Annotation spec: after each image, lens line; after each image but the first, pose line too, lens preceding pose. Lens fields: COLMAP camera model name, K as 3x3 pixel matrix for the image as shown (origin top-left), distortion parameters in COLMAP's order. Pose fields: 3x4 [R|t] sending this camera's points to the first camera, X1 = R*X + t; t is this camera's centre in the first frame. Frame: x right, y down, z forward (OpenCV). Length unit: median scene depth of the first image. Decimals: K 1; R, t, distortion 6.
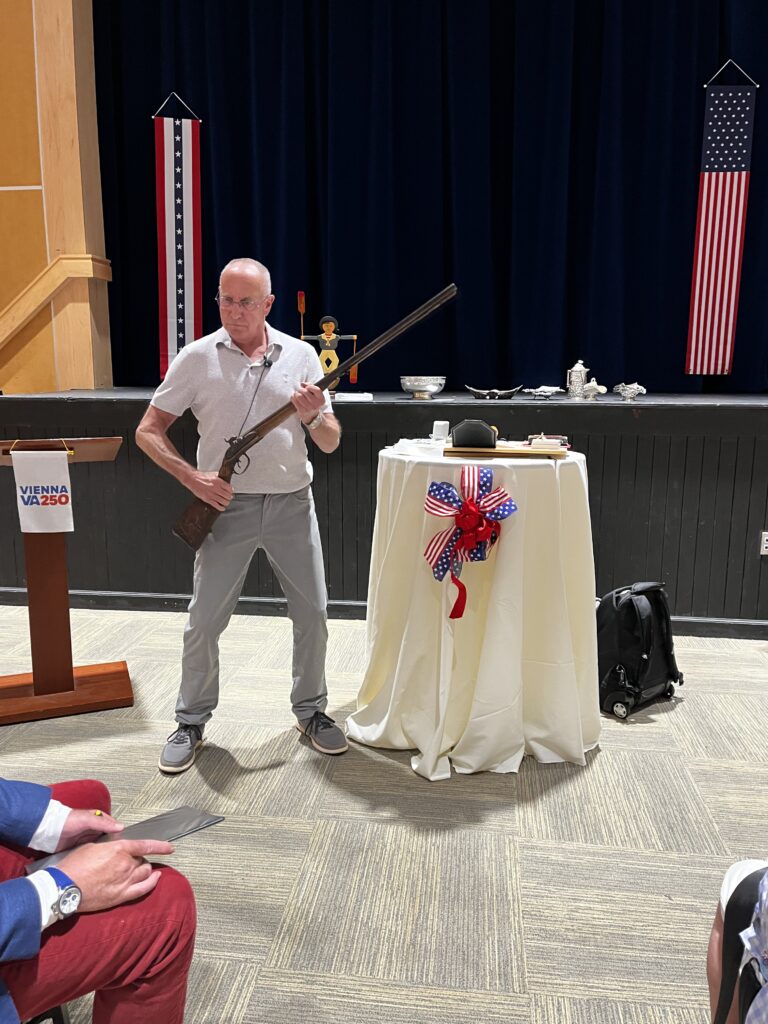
lens RADIAL K [[789.8, 0, 384.0], [0, 789.8, 512.0], [0, 0, 1]] dist [0.083766, -0.125757]
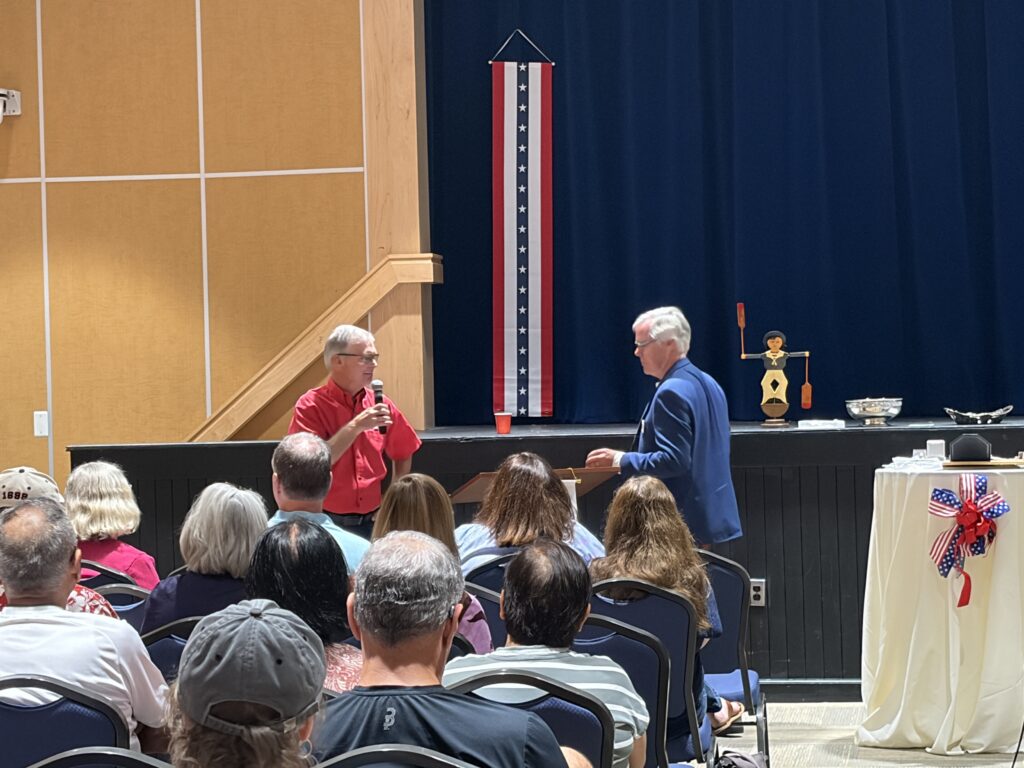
lens RADIAL K [[2699.5, 0, 512.0], [0, 2699.5, 384.0], [0, 0, 1]] dist [0.145869, 0.306883]
pose [[0.999117, -0.030259, -0.029154, -0.394663], [0.024772, 0.984609, -0.173006, 0.435679], [0.033940, 0.172131, 0.984489, -2.671139]]
